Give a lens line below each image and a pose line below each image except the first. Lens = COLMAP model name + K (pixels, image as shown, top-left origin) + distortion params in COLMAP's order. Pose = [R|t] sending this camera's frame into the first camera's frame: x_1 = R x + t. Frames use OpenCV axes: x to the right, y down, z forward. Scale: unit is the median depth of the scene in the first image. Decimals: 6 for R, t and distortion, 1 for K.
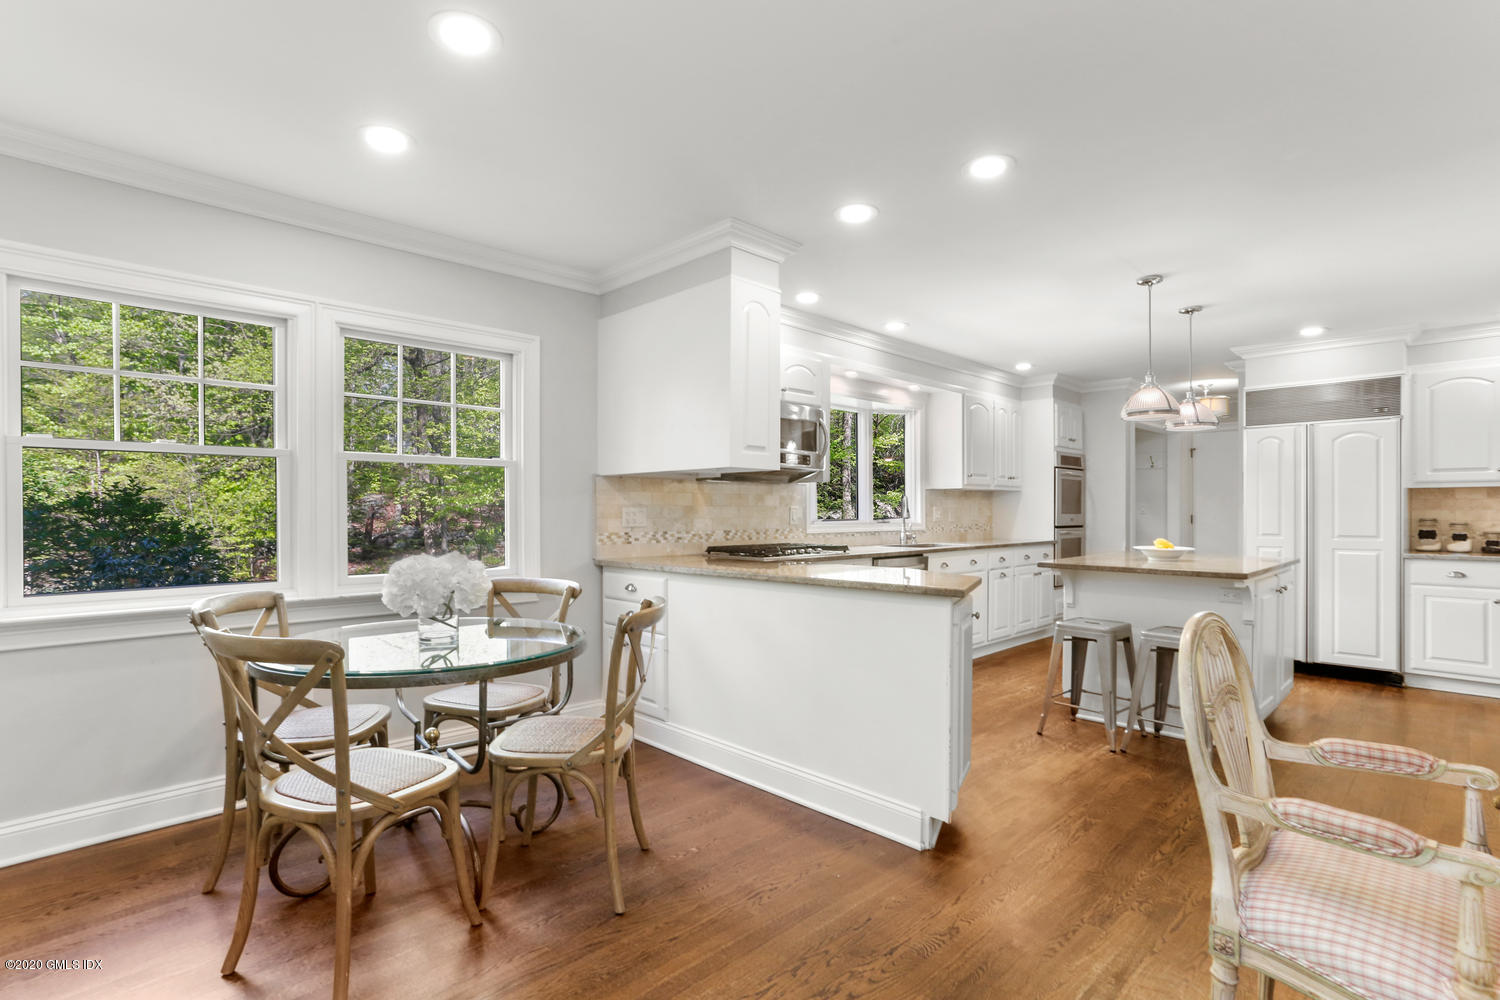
lens RADIAL K [[734.2, 0, 752.2], [0, 734.2, 510.9], [0, 0, 1]] dist [-0.012422, 0.001082]
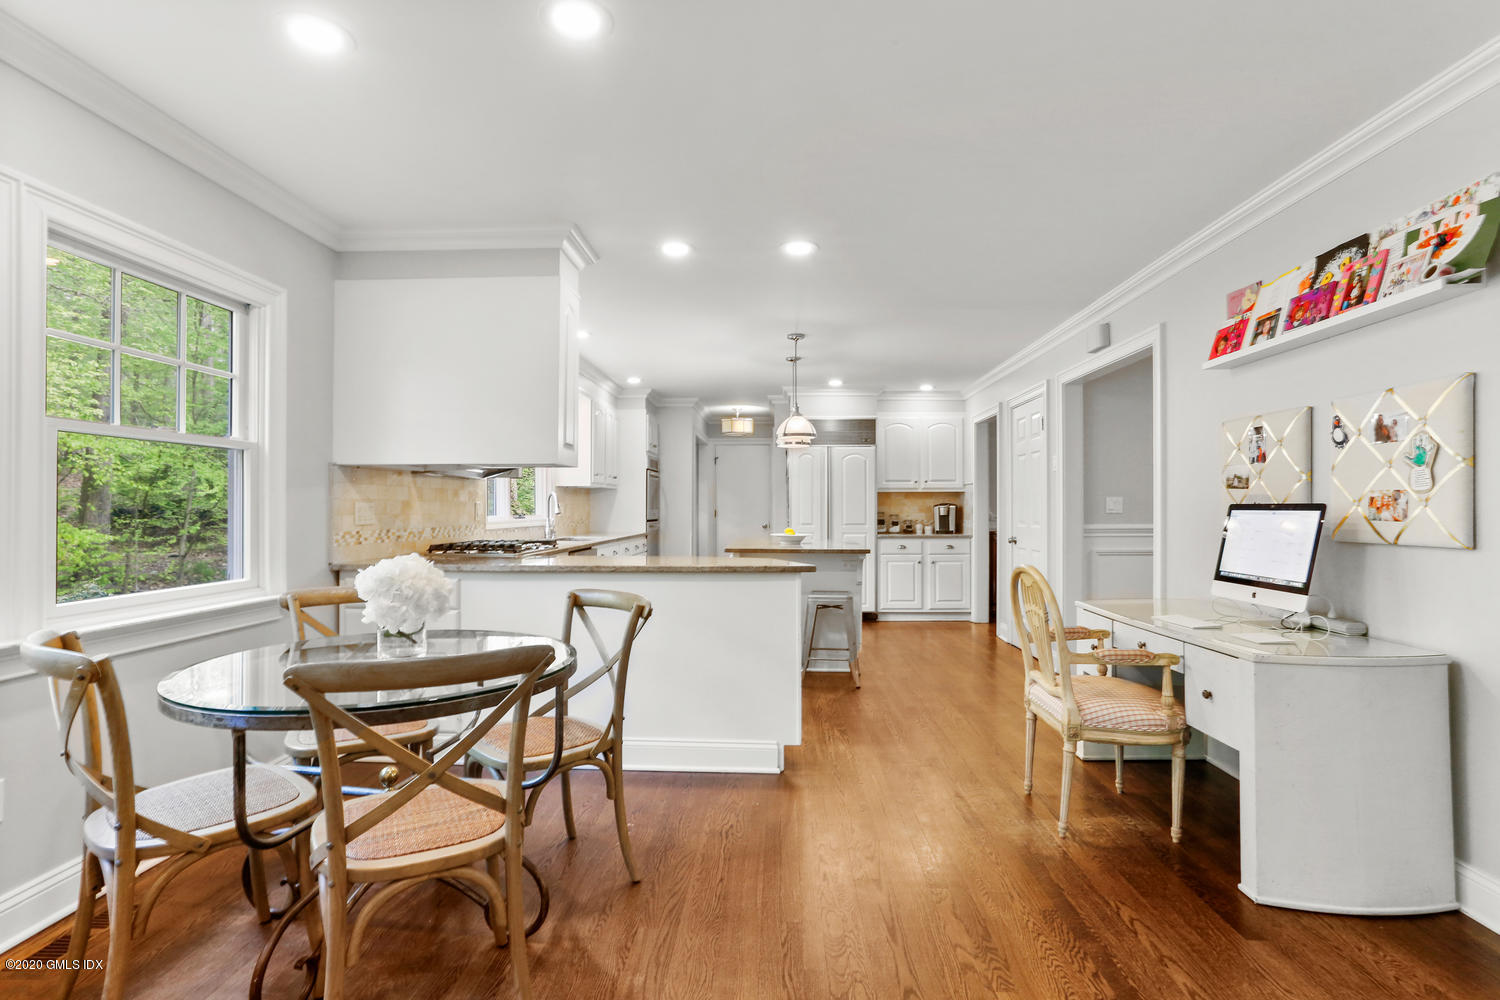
lens RADIAL K [[734.2, 0, 752.2], [0, 734.2, 510.9], [0, 0, 1]] dist [-0.012422, 0.001082]
pose [[0.731443, -0.002780, 0.681897, -0.370808], [-0.000966, 0.999986, 0.005113, 0.000546], [-0.681902, -0.004398, 0.731431, 0.047914]]
